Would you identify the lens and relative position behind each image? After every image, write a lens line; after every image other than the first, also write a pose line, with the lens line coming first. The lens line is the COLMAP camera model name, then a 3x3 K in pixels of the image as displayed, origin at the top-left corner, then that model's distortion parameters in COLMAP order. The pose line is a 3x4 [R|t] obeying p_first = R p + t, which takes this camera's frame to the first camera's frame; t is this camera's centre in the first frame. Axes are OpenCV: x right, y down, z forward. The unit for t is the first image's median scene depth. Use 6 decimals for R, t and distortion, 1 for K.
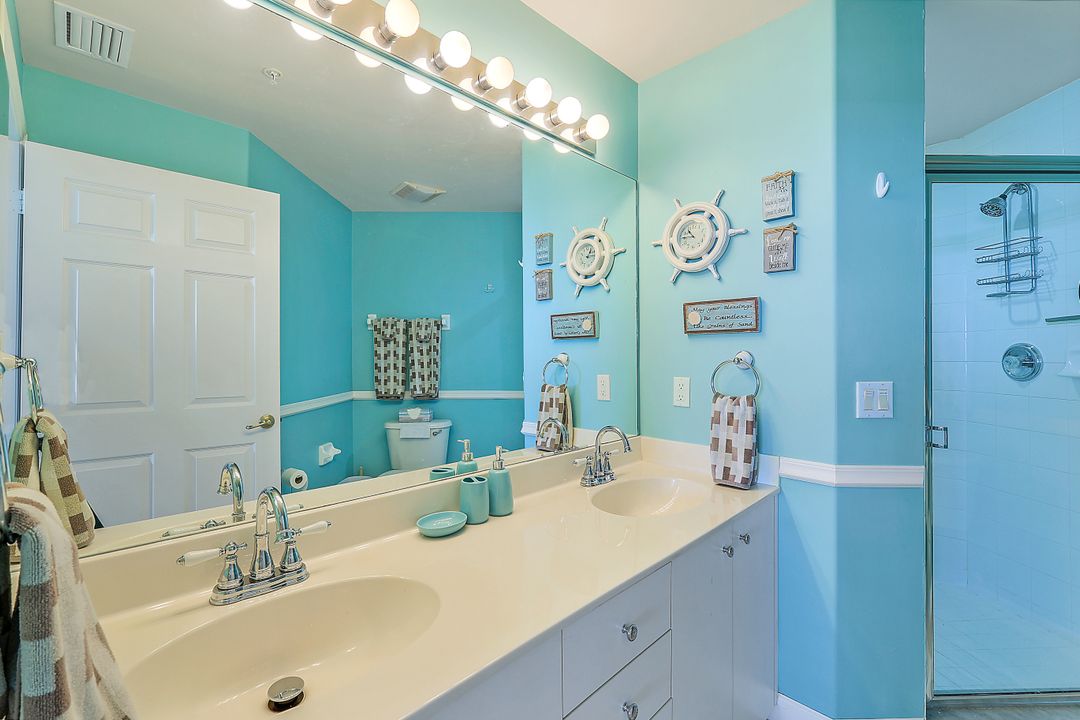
lens RADIAL K [[491.9, 0, 536.8], [0, 491.9, 354.4], [0, 0, 1]] dist [0.013732, 0.000140]
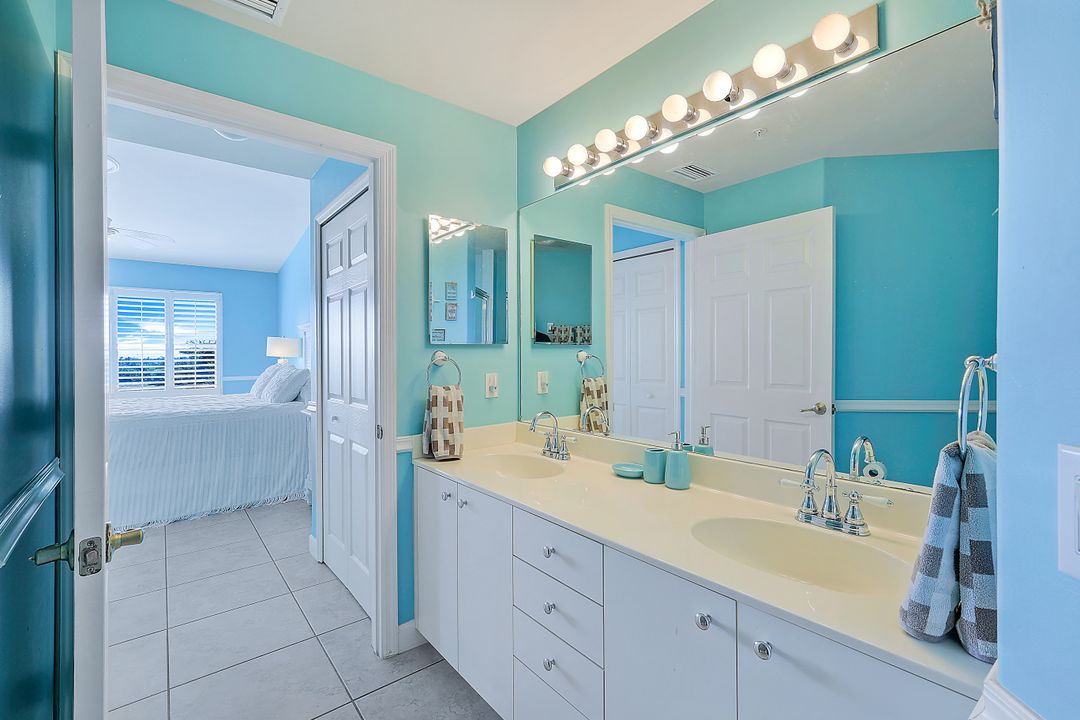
lens RADIAL K [[491.9, 0, 536.8], [0, 491.9, 354.4], [0, 0, 1]] dist [0.013732, 0.000140]
pose [[-0.075789, 0.008806, -0.997085, 1.121166], [0.000052, 0.999961, 0.008827, 0.005829], [0.997124, 0.000617, -0.075786, 0.786815]]
